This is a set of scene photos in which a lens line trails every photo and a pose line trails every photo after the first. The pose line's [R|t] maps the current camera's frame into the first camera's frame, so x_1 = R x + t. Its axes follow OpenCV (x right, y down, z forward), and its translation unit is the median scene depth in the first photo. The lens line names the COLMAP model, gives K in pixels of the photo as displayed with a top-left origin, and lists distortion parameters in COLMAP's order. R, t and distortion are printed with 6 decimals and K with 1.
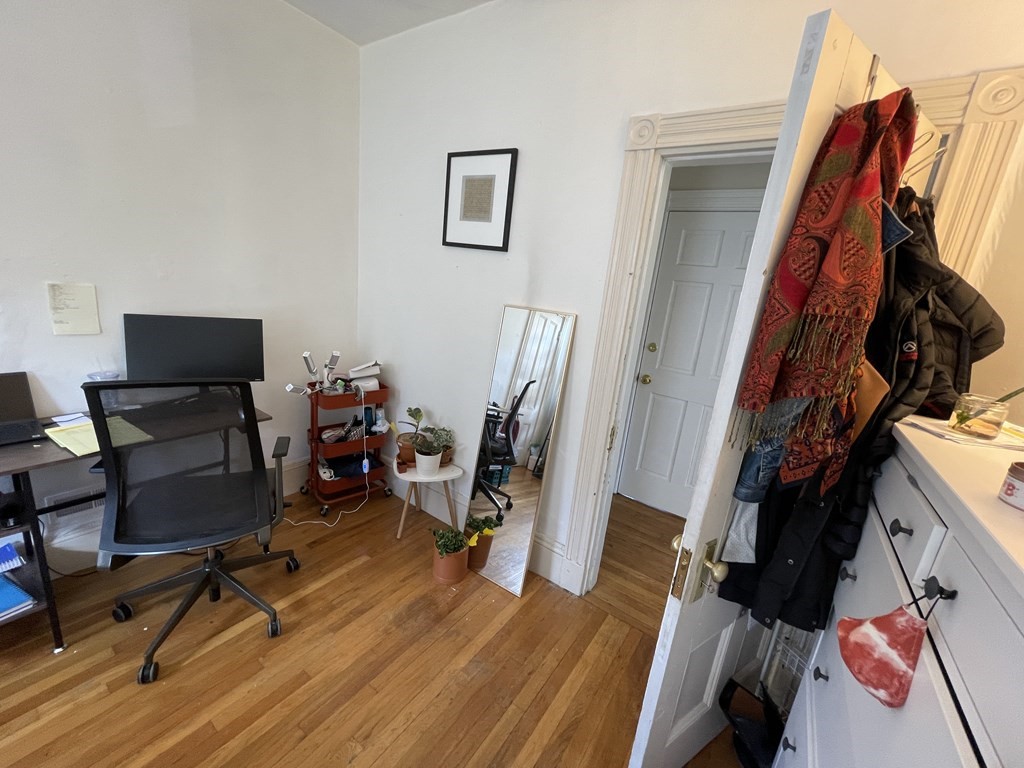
lens RADIAL K [[412.2, 0, 510.8], [0, 412.2, 383.2], [0, 0, 1]] dist [-0.003805, 0.000947]
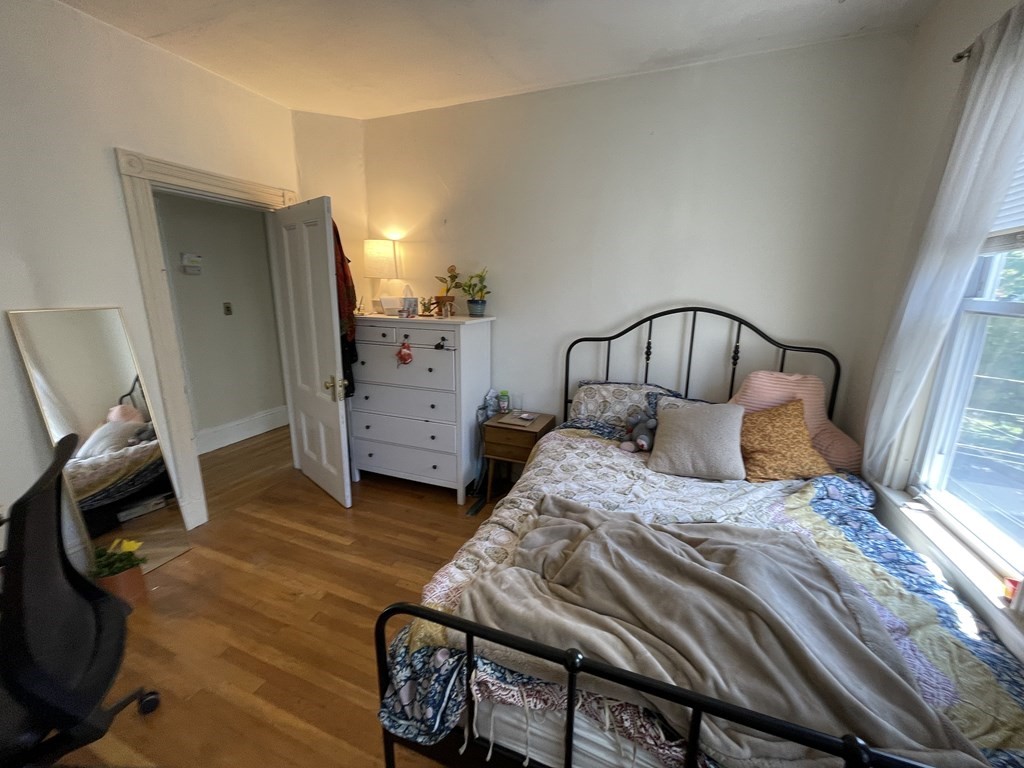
lens RADIAL K [[412.2, 0, 510.8], [0, 412.2, 383.2], [0, 0, 1]] dist [-0.003805, 0.000947]
pose [[-0.225322, -0.324957, 0.918495, -1.066722], [0.199324, 0.907423, 0.369937, -0.159883], [-0.953677, 0.266433, -0.139690, 0.154938]]
